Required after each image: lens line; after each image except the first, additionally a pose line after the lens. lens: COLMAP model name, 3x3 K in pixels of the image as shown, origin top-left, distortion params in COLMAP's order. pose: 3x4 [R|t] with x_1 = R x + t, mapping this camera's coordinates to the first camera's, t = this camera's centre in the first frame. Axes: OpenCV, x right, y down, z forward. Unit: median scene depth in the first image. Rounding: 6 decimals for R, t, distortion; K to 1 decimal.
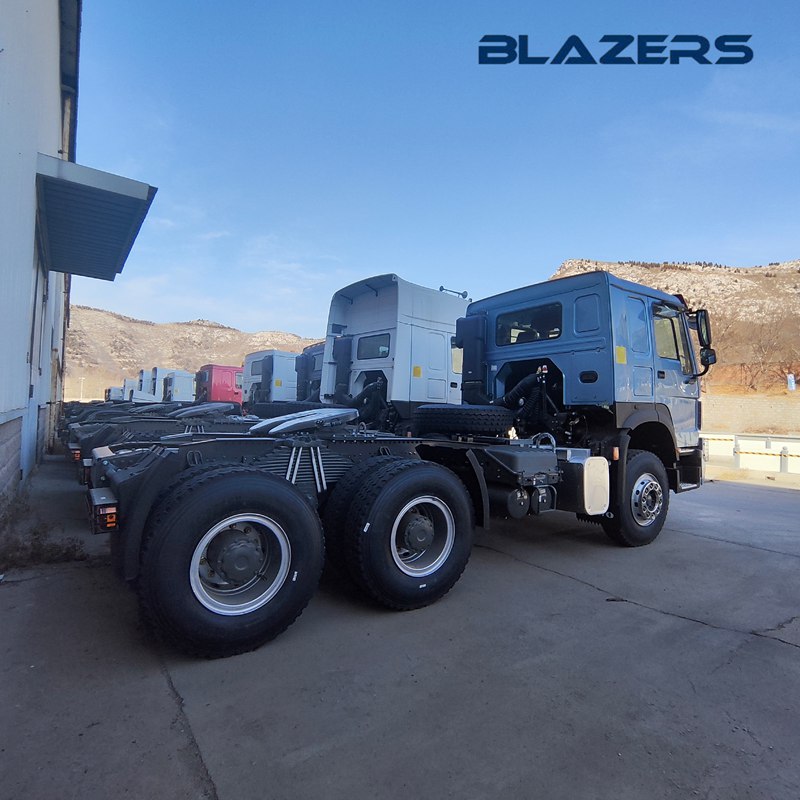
lens RADIAL K [[504.2, 0, 400.0], [0, 504.2, 400.0], [0, 0, 1]] dist [-0.007263, -0.001947]
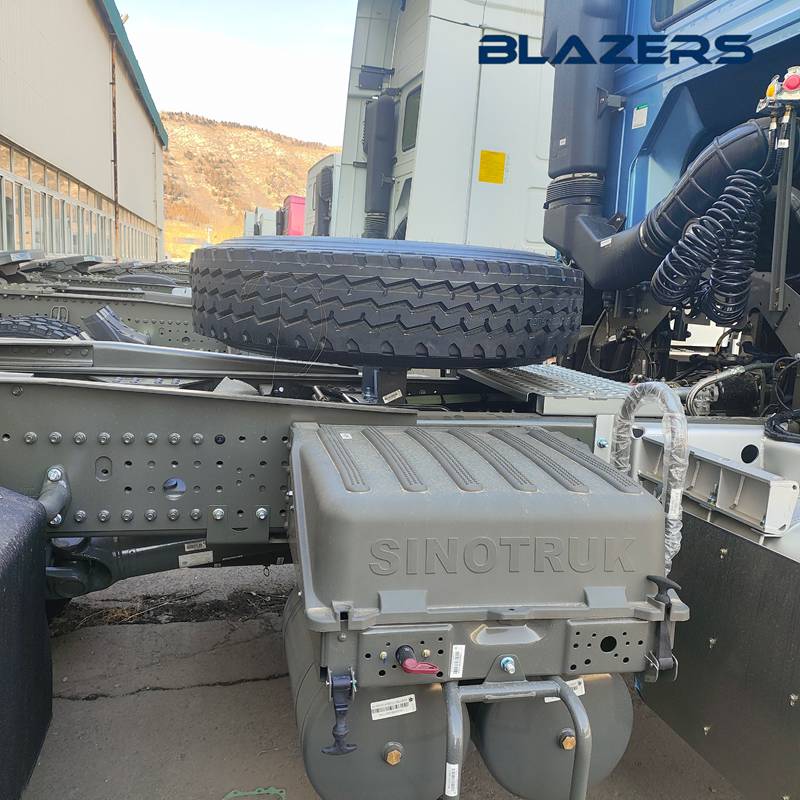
lens RADIAL K [[780.1, 0, 400.0], [0, 780.1, 400.0], [0, 0, 1]] dist [0.150763, -0.292442]
pose [[0.916726, 0.081151, -0.391189, 0.196570], [-0.016964, 0.986177, 0.164825, 0.014674], [0.399157, -0.144463, 0.905430, 0.424948]]
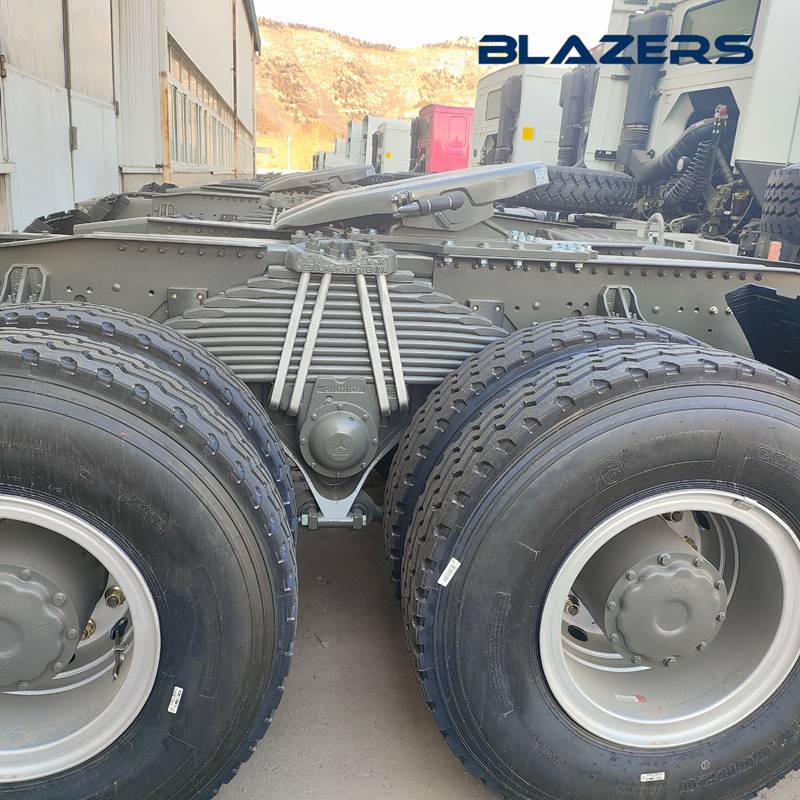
lens RADIAL K [[780.1, 0, 400.0], [0, 780.1, 400.0], [0, 0, 1]] dist [0.150763, -0.292442]
pose [[0.893567, 0.135885, -0.427870, 0.036811], [-0.016109, 0.962182, 0.271932, 0.015564], [0.448640, -0.236097, 0.861963, 0.264346]]
